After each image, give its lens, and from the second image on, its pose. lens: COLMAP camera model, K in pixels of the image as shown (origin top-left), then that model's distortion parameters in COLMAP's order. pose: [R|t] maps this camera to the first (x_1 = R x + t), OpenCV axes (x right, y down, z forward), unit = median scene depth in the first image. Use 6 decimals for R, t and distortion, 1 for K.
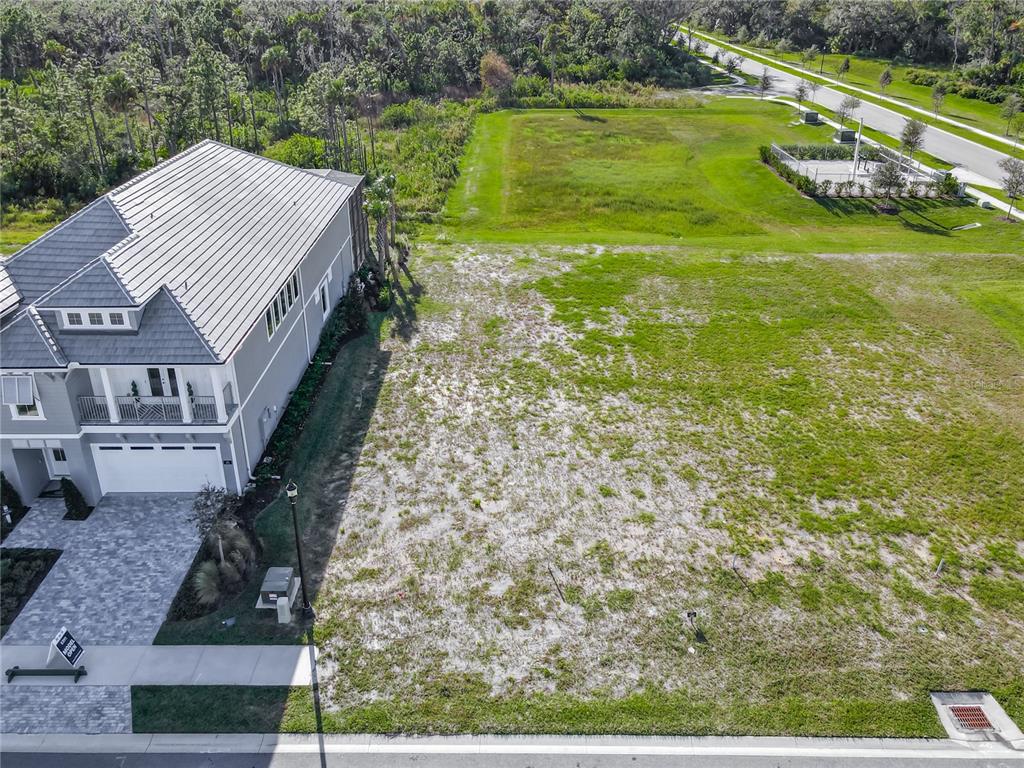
lens RADIAL K [[746.4, 0, 516.8], [0, 746.4, 384.7], [0, 0, 1]] dist [0.000740, 0.044462]
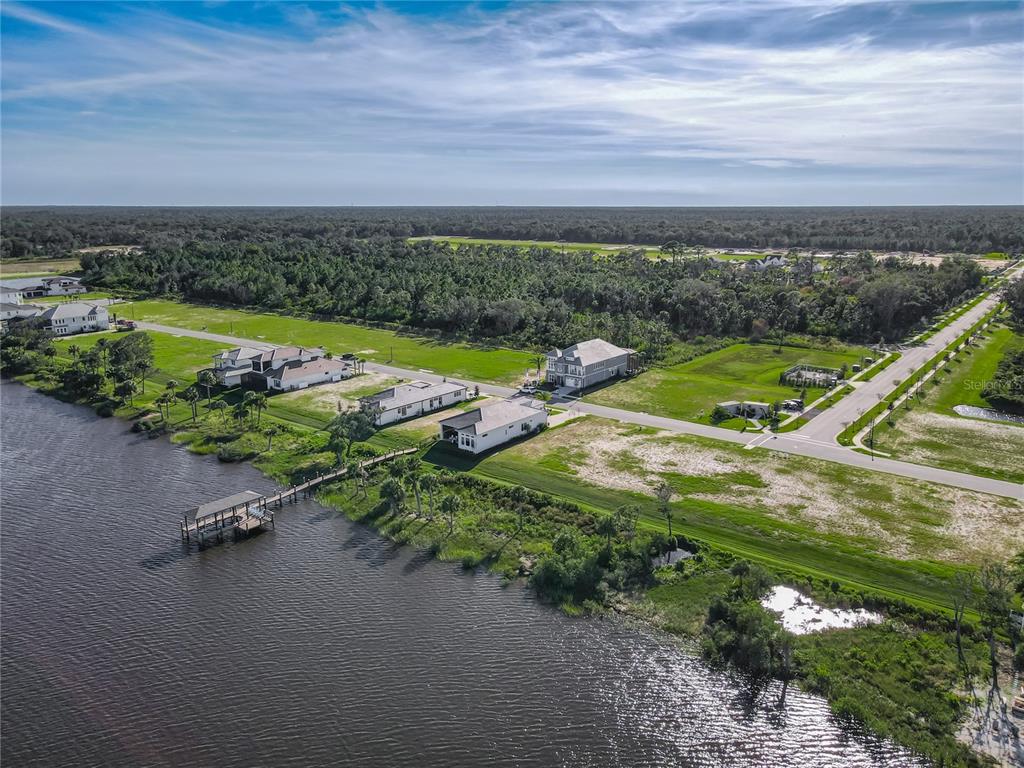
lens RADIAL K [[748.9, 0, 533.6], [0, 748.9, 386.4], [0, 0, 1]] dist [0.008115, 0.004505]
pose [[0.798709, 0.141649, -0.584808, 2.740060], [-0.292563, 0.940702, -0.171719, 1.200159], [0.525806, 0.308246, 0.792788, -3.902021]]
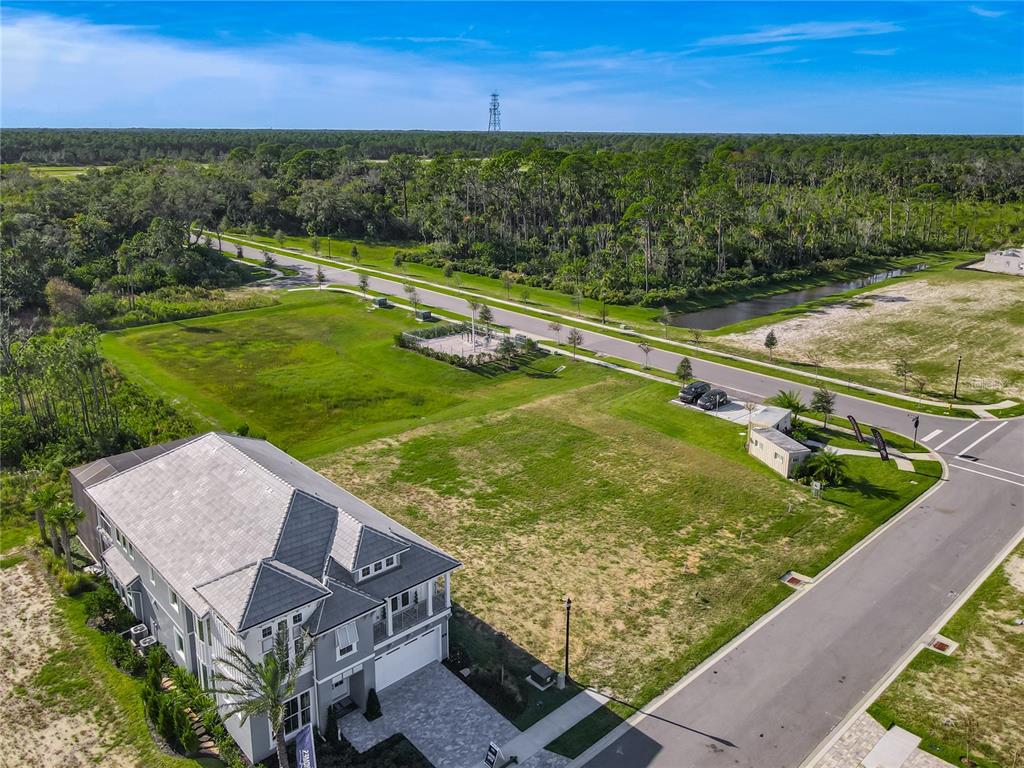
lens RADIAL K [[793.9, 0, 520.1], [0, 793.9, 320.0], [0, 0, 1]] dist [-0.028851, 0.064235]
pose [[0.730277, -0.155878, 0.665129, -1.017909], [0.327045, 0.934573, -0.140054, -0.178639], [-0.599780, 0.319806, 0.733476, -0.393437]]
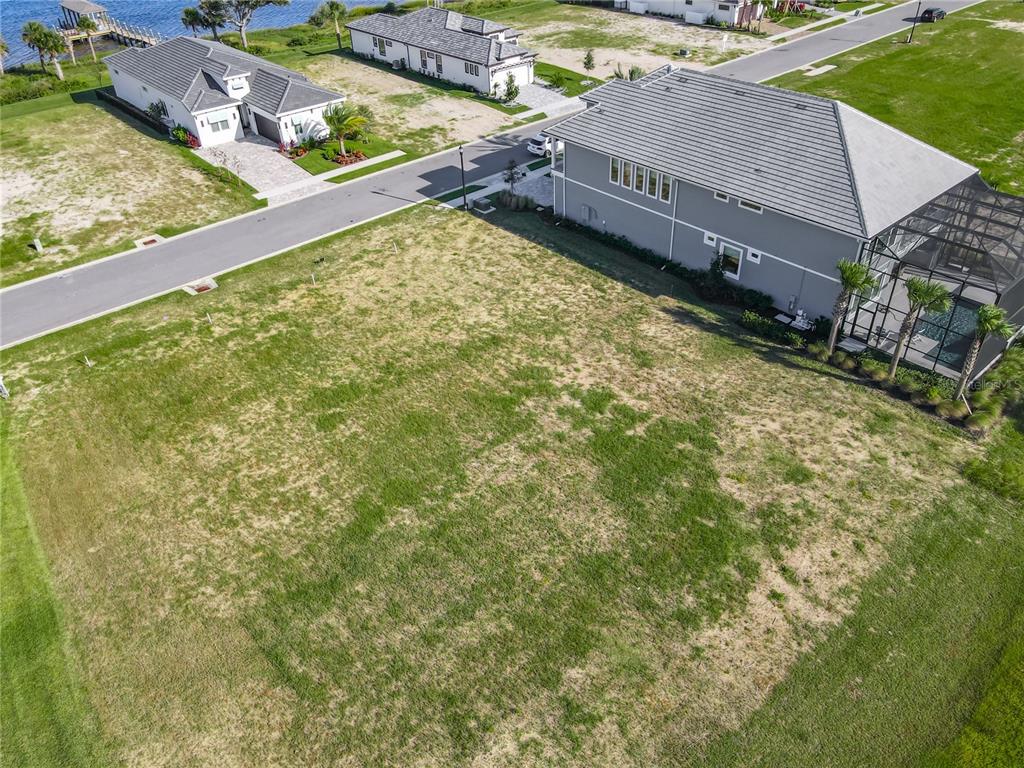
lens RADIAL K [[769.1, 0, 521.8], [0, 769.1, 347.8], [0, 0, 1]] dist [0.008335, 0.010567]
pose [[-0.745020, 0.388579, -0.542172, 0.759149], [-0.303277, 0.526610, 0.794170, -1.023234], [0.594111, 0.756101, -0.274488, 1.470972]]
